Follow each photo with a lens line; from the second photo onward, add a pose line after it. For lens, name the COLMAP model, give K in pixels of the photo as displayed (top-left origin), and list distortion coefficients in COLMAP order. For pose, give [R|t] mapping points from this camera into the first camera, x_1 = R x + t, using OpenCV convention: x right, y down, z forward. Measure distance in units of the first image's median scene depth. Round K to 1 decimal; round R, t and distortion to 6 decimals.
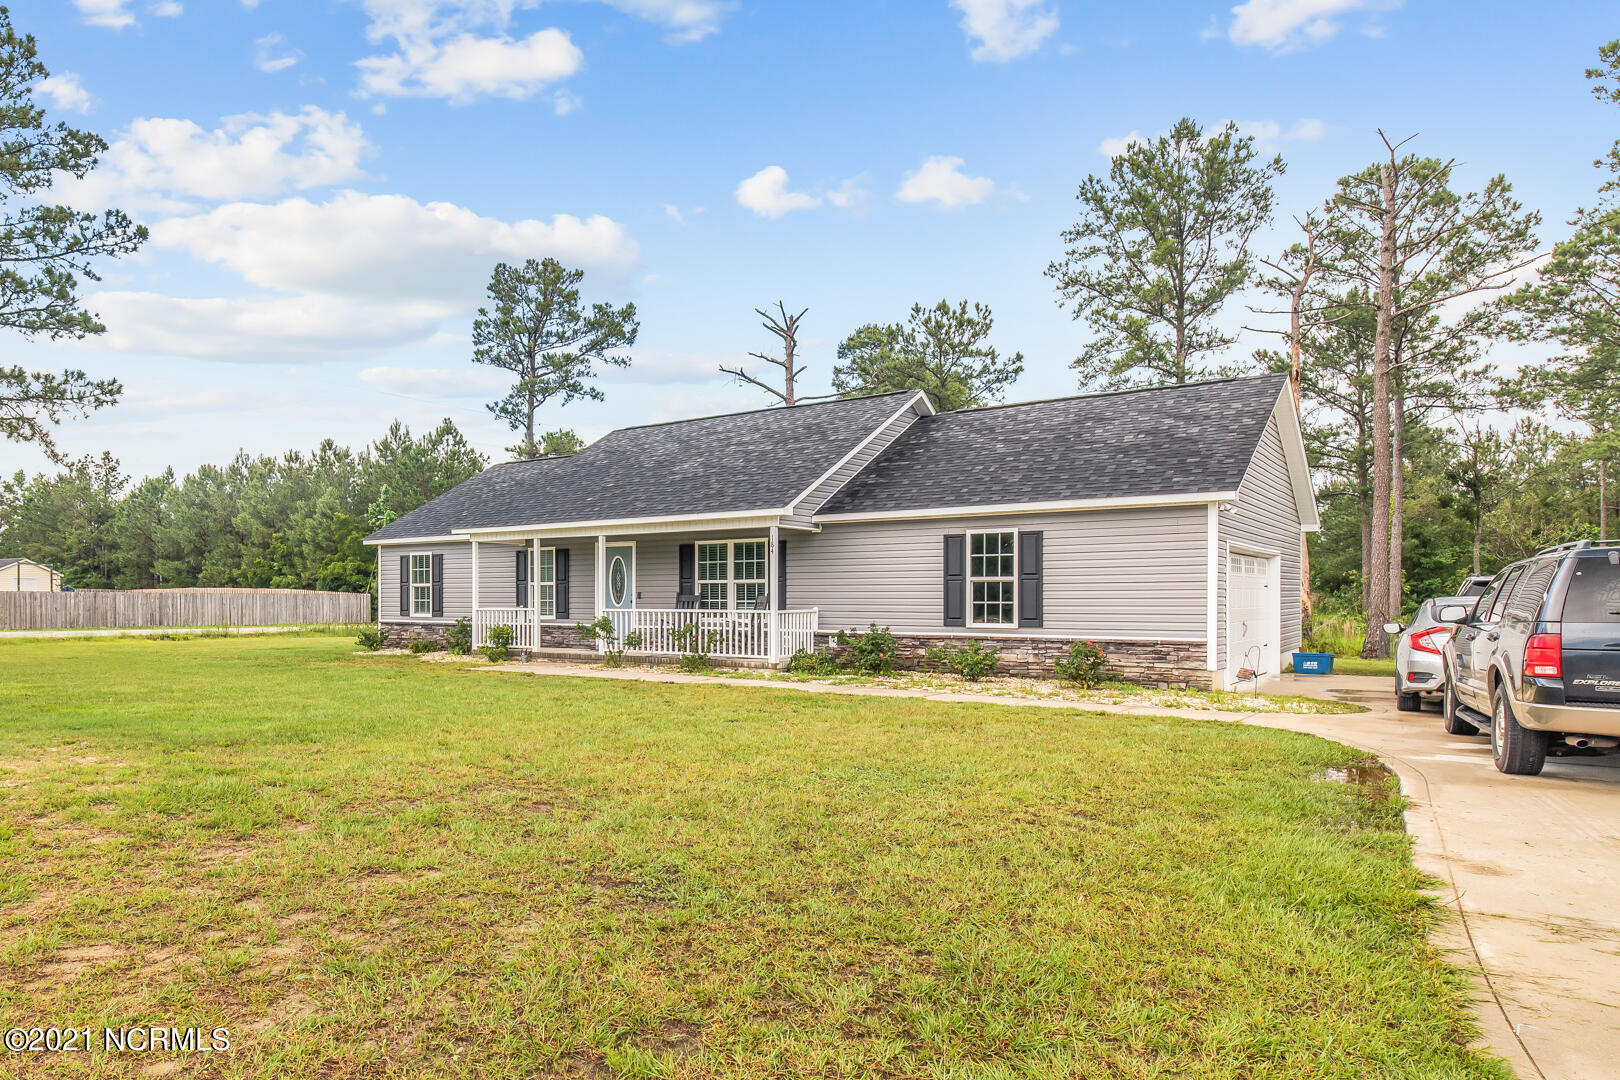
lens RADIAL K [[867.2, 0, 809.6], [0, 867.2, 591.7], [0, 0, 1]] dist [0.003135, -0.000458]
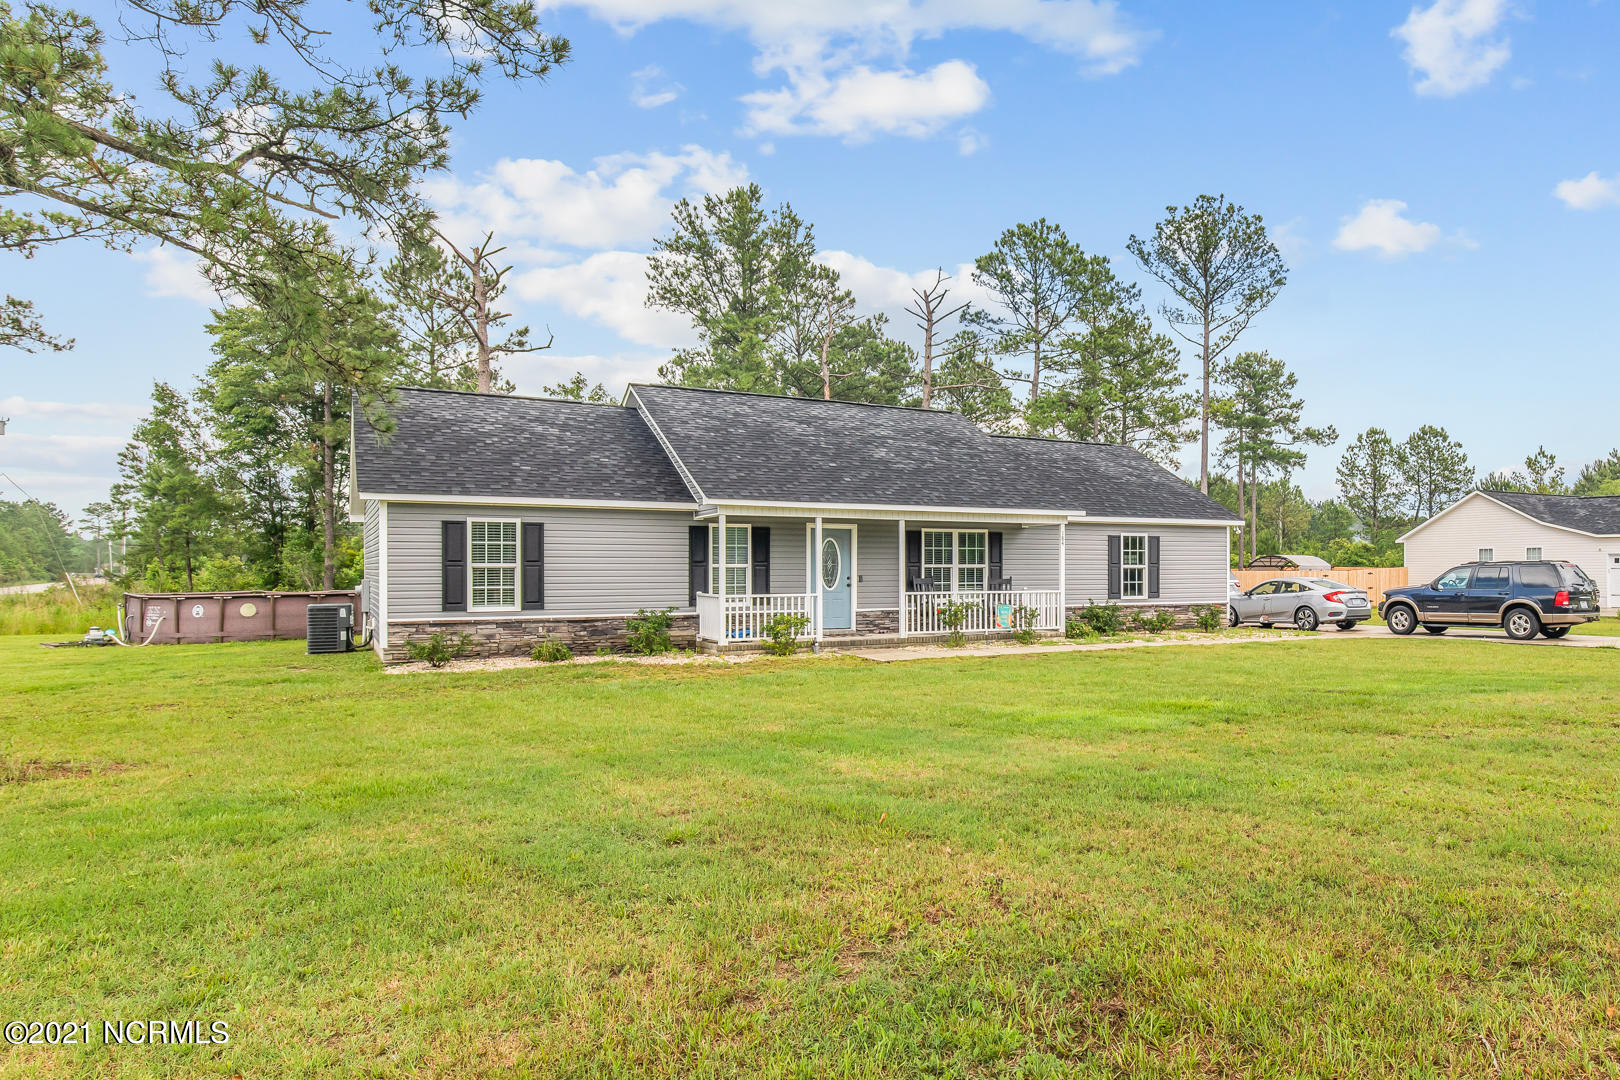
lens RADIAL K [[720.4, 0, 831.3], [0, 720.4, 547.2], [0, 0, 1]] dist [0.004329, -0.001741]
pose [[0.624234, 0.031502, 0.780602, -0.909901], [0.001671, 0.999131, -0.041658, 0.002653], [-0.781236, 0.027308, 0.623638, 0.525391]]
